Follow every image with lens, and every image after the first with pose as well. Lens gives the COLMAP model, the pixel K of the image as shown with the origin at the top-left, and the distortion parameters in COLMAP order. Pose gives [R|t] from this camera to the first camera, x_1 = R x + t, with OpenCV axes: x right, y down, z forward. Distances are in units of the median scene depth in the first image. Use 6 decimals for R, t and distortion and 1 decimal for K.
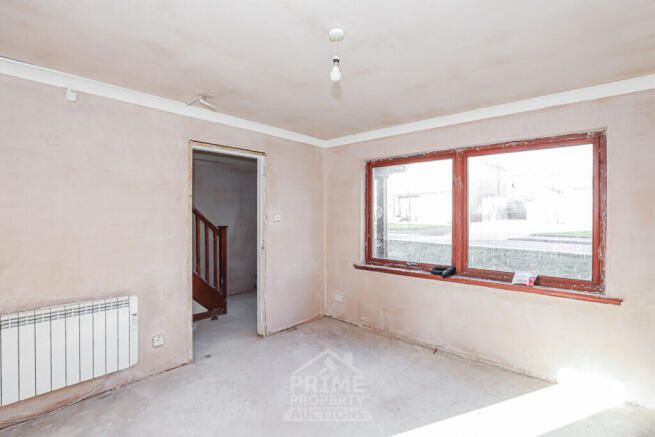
lens RADIAL K [[302.0, 0, 326.0], [0, 302.0, 217.3], [0, 0, 1]] dist [-0.000254, 0.001009]
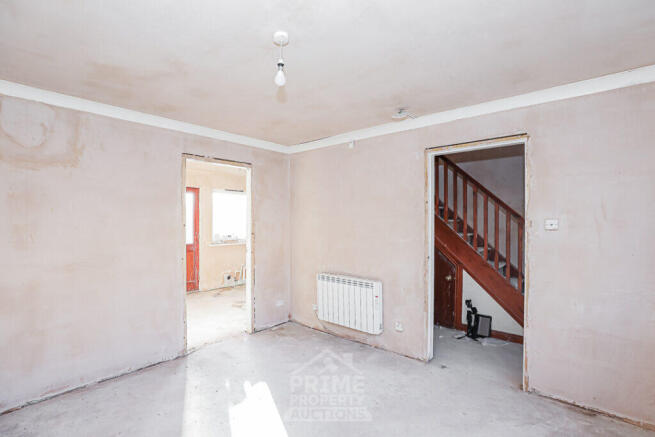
lens RADIAL K [[302.0, 0, 326.3], [0, 302.0, 220.3], [0, 0, 1]] dist [-0.000254, 0.001009]
pose [[0.093606, 0.002107, -0.995607, 0.626643], [-0.001866, 0.999996, 0.001941, -0.011274], [0.995608, 0.001676, 0.093609, 0.628844]]
